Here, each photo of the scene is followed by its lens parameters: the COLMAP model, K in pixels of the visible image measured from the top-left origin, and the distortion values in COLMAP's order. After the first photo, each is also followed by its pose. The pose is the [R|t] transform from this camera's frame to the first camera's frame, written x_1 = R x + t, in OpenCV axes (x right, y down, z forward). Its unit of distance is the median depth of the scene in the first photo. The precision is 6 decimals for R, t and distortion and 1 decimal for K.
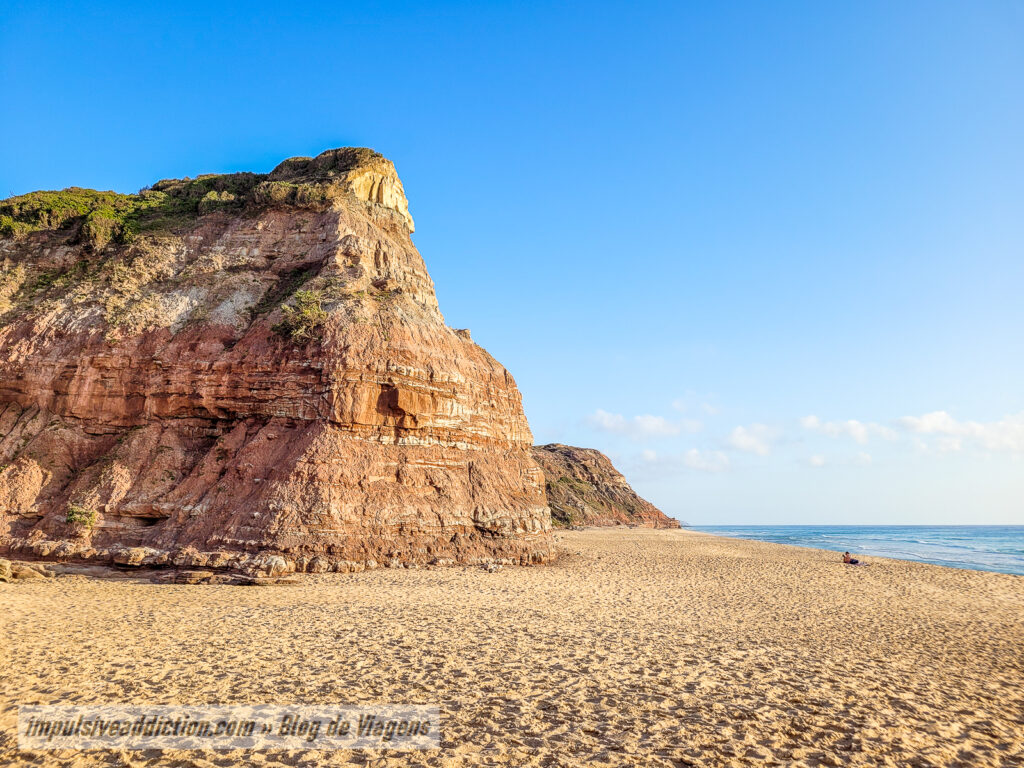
lens RADIAL K [[778.7, 0, 511.1], [0, 778.7, 385.1], [0, 0, 1]] dist [0.009982, 0.002254]
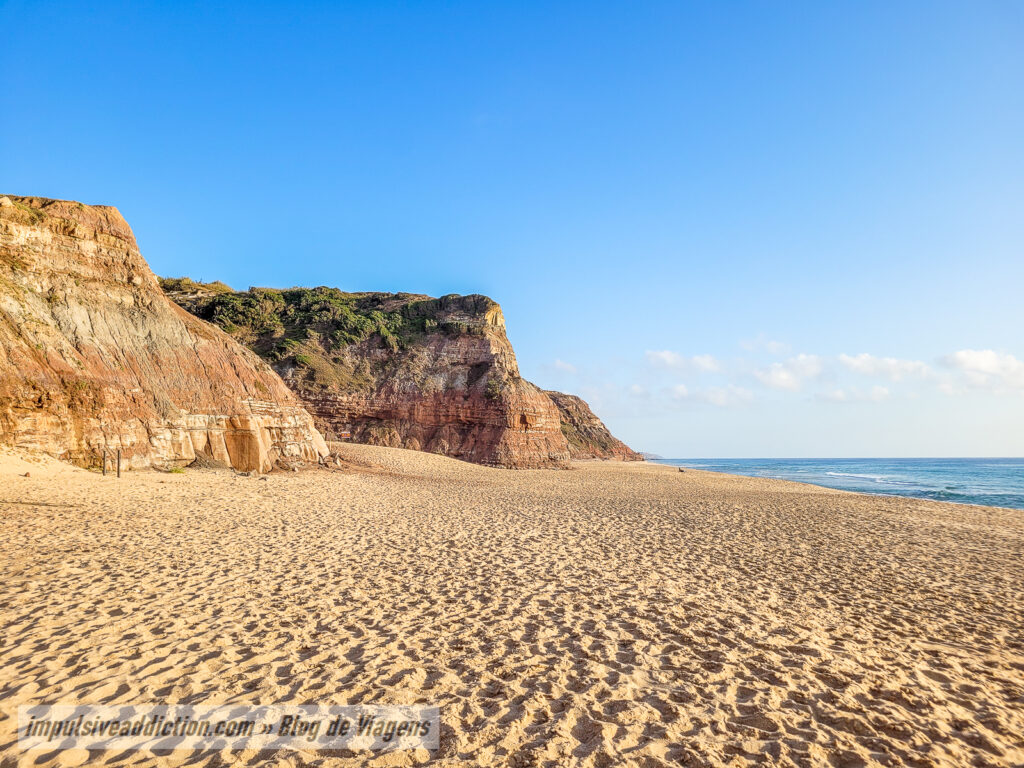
lens RADIAL K [[778.7, 0, 512.7], [0, 778.7, 383.7], [0, 0, 1]] dist [0.009982, 0.002254]
pose [[0.999527, 0.004951, 0.030364, -0.250534], [-0.007428, 0.996605, 0.082000, -0.329945], [-0.029855, -0.082187, 0.996170, -1.858257]]
